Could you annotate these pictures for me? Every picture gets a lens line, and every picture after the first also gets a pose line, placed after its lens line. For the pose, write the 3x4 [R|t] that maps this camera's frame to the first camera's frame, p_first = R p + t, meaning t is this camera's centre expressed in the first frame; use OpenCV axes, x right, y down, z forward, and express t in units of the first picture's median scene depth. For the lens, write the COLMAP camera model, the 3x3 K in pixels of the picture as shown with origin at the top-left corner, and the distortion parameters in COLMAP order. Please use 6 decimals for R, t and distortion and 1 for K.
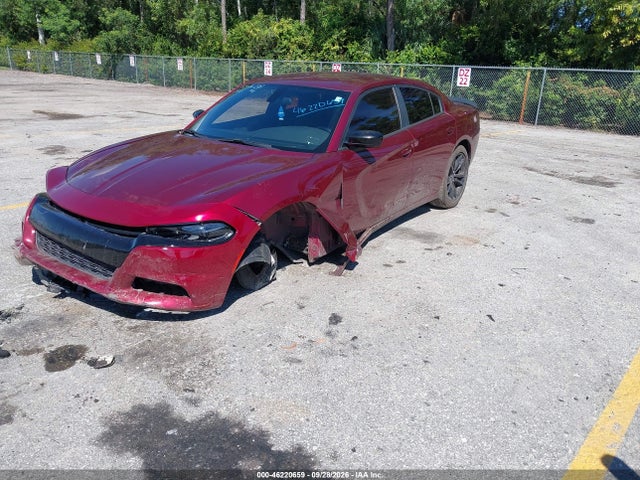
lens RADIAL K [[513.4, 0, 327.0], [0, 513.4, 241.2], [0, 0, 1]] dist [-0.011355, 0.012617]
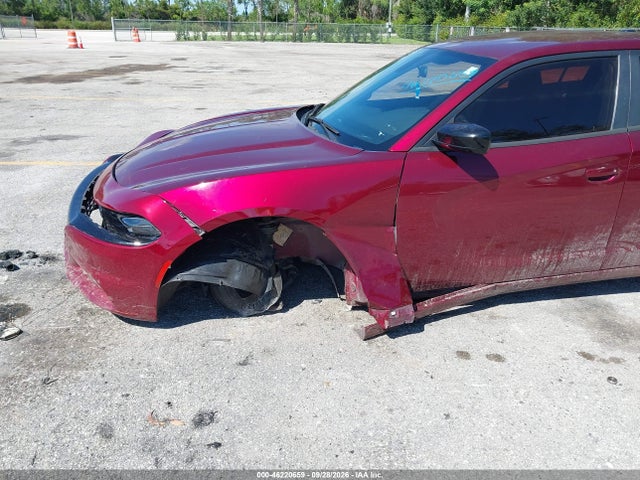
lens RADIAL K [[513.4, 0, 316.4], [0, 513.4, 236.8], [0, 0, 1]] dist [-0.011355, 0.012617]
pose [[0.700779, 0.247043, -0.669237, 0.079023], [-0.224690, 0.966812, 0.121610, -0.025674], [0.677070, 0.065149, 0.733029, 0.096298]]
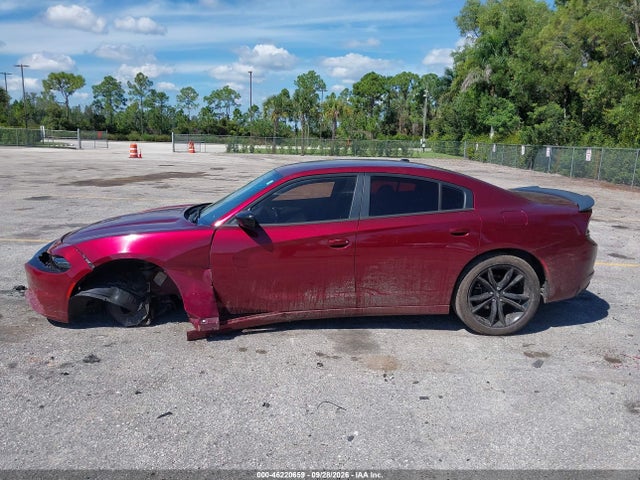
lens RADIAL K [[513.4, 0, 323.2], [0, 513.4, 238.2], [0, 0, 1]] dist [-0.011355, 0.012617]
pose [[0.631658, 0.127247, -0.764733, 0.200239], [-0.257276, 0.964941, -0.051947, -0.030735], [0.731312, 0.229560, 0.642250, 0.097690]]
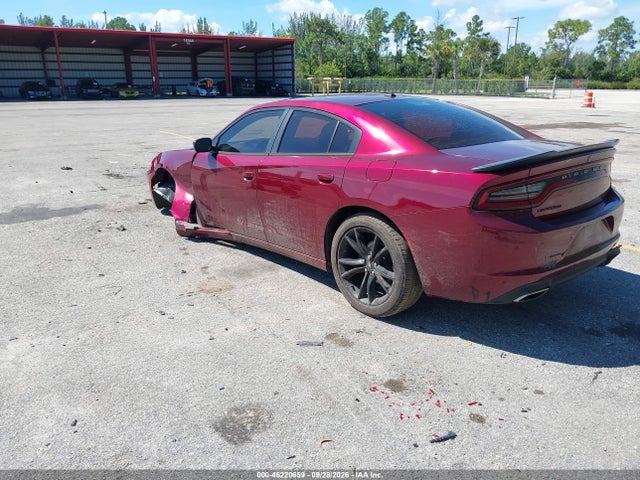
lens RADIAL K [[513.4, 0, 317.7], [0, 513.4, 238.3], [0, 0, 1]] dist [-0.011355, 0.012617]
pose [[-0.262947, 0.243444, -0.933592, 0.252610], [-0.316736, 0.892233, 0.321868, -0.101252], [0.911338, 0.380336, -0.157503, 0.319489]]
